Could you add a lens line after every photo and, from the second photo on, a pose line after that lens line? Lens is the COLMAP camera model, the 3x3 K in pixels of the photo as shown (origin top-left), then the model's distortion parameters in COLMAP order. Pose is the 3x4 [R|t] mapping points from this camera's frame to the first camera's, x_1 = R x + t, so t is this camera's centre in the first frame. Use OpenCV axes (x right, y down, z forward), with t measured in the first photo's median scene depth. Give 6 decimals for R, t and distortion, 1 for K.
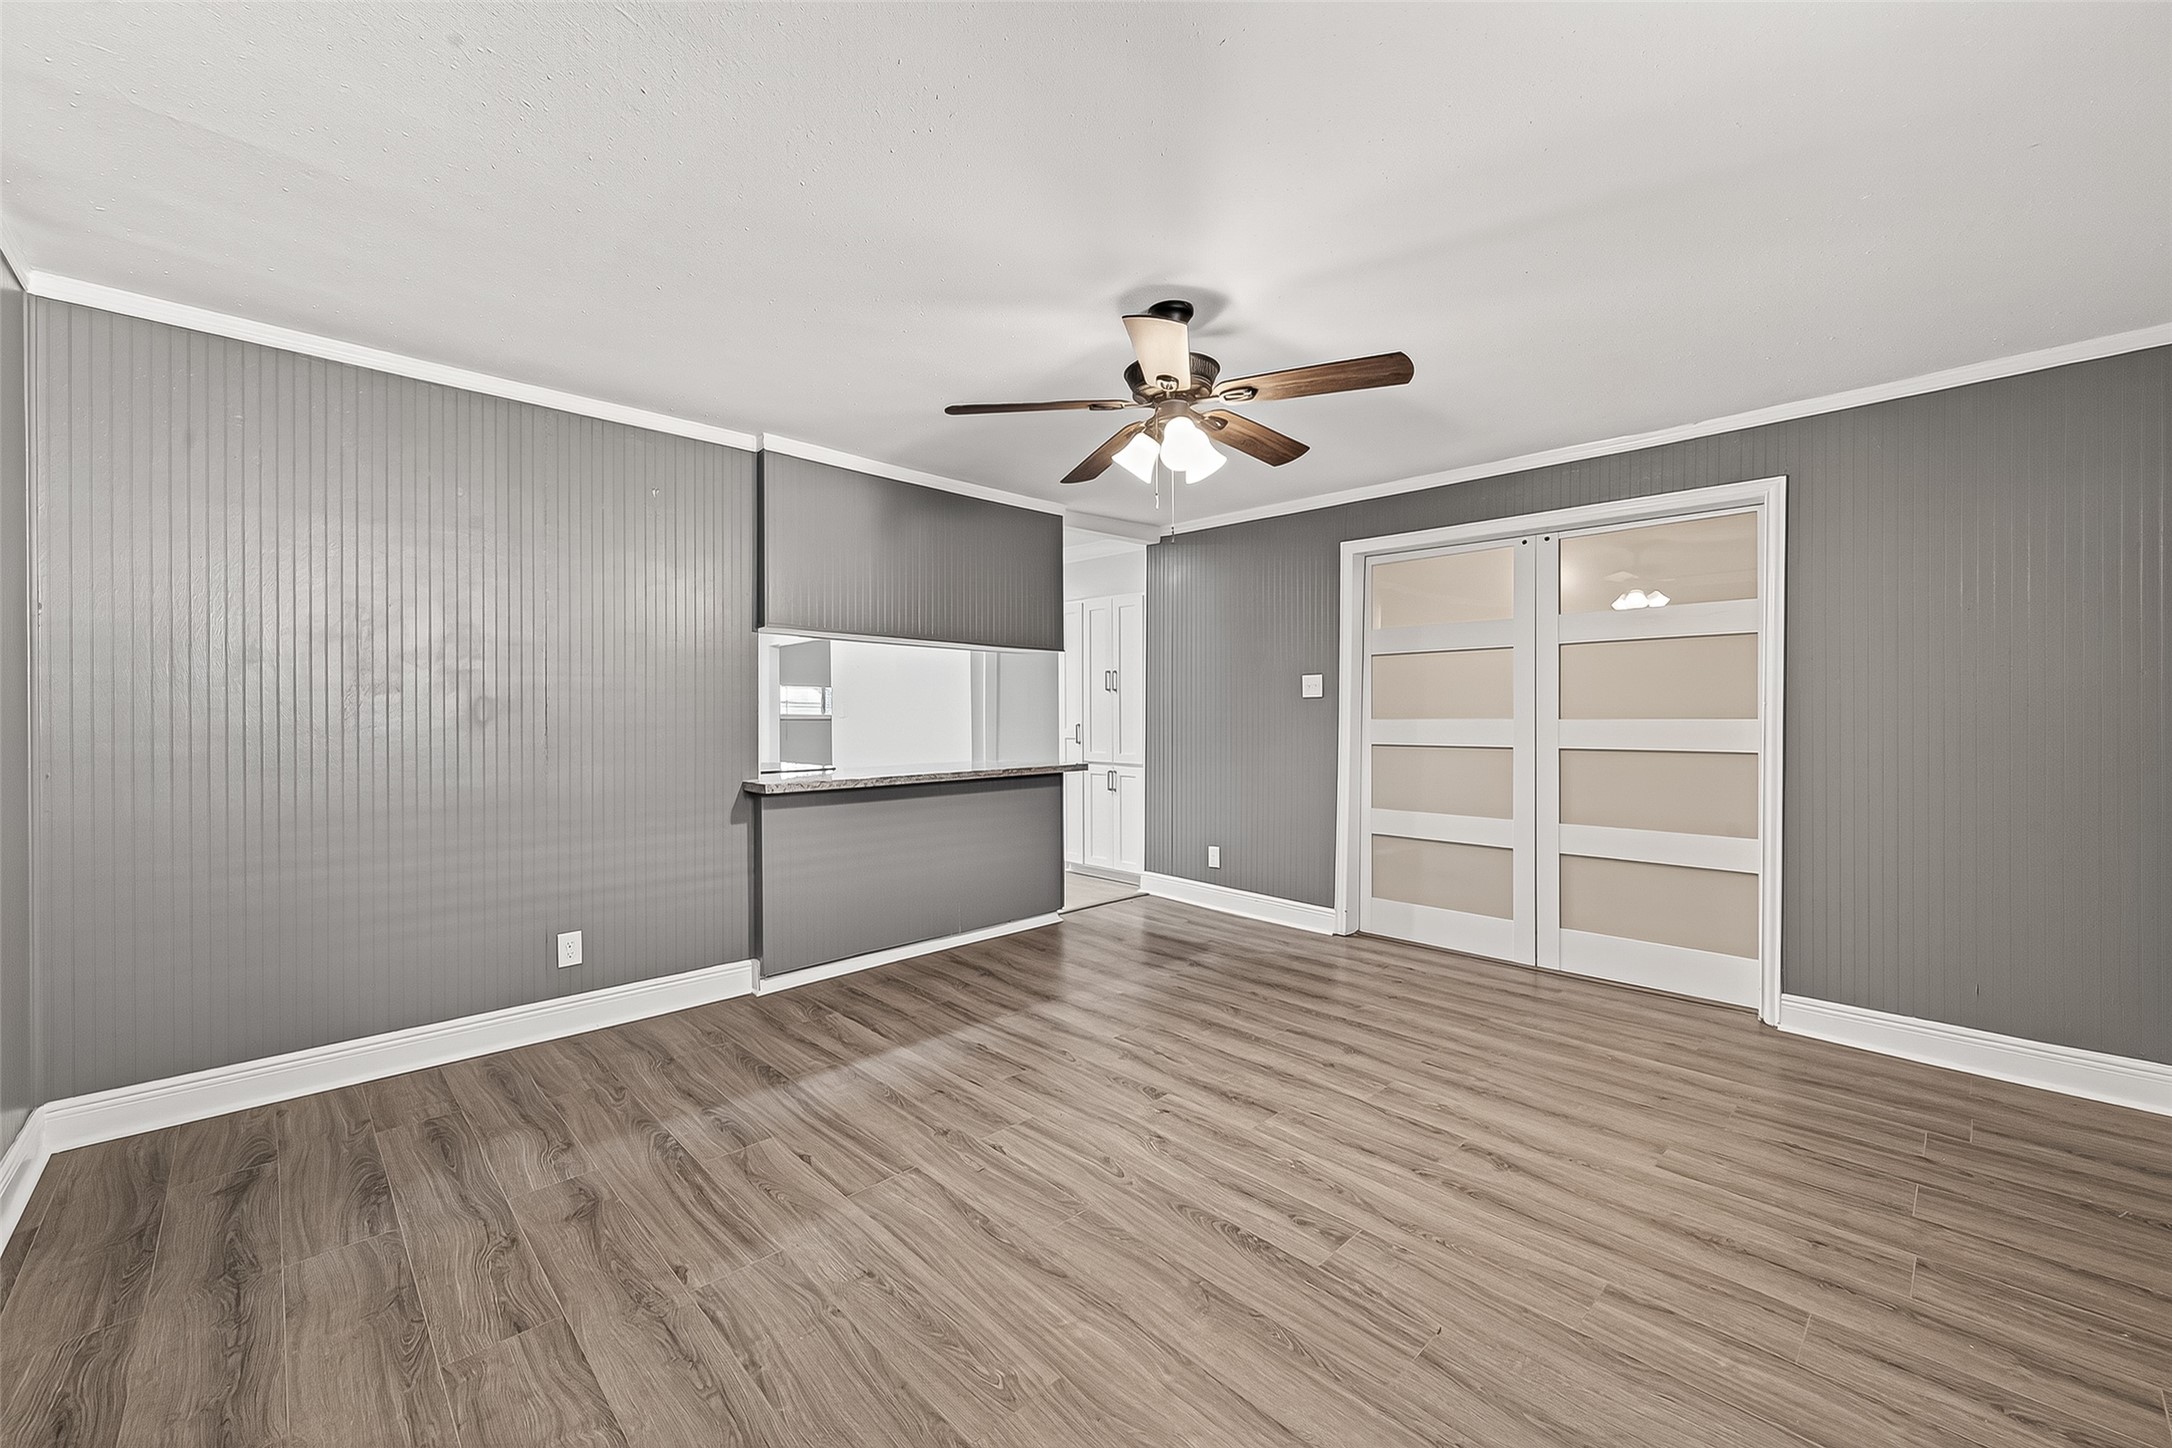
lens RADIAL K [[878.7, 0, 1082.6], [0, 878.7, 720.3], [0, 0, 1]] dist [0.010280, -0.000217]
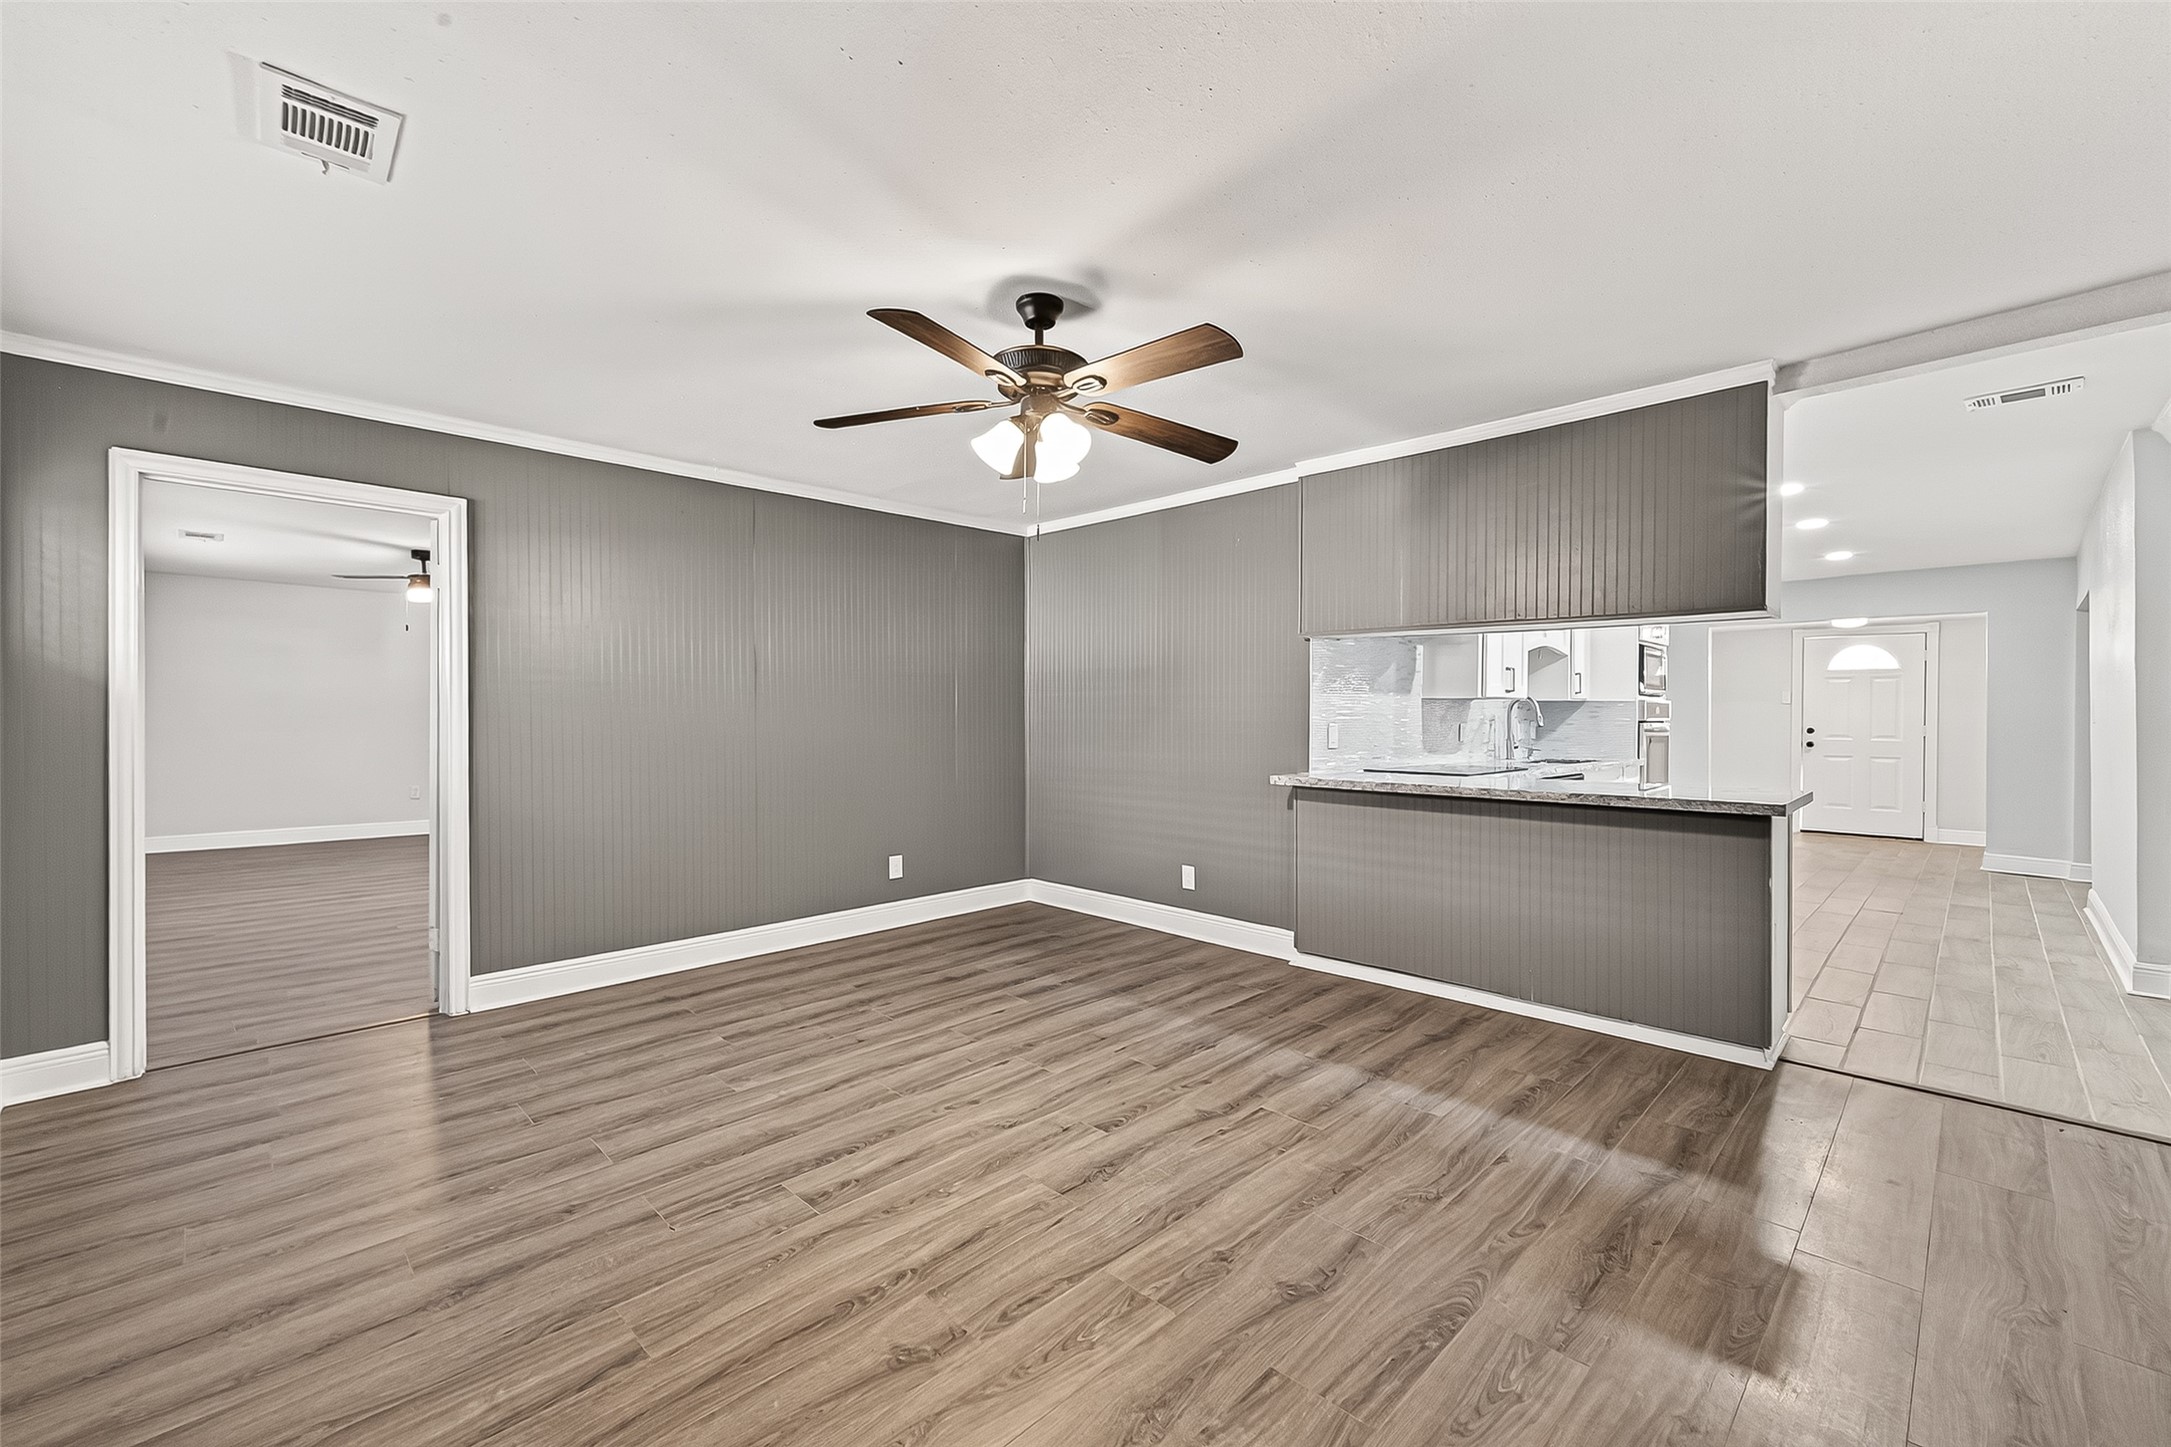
lens RADIAL K [[878.3, 0, 1082.1], [0, 878.3, 719.8], [0, 0, 1]] dist [0.010280, -0.000217]
pose [[0.013723, 0.008503, -0.999870, 0.966884], [-0.008902, 0.999925, 0.008381, -0.009211], [0.999866, 0.008786, 0.013797, 0.924480]]
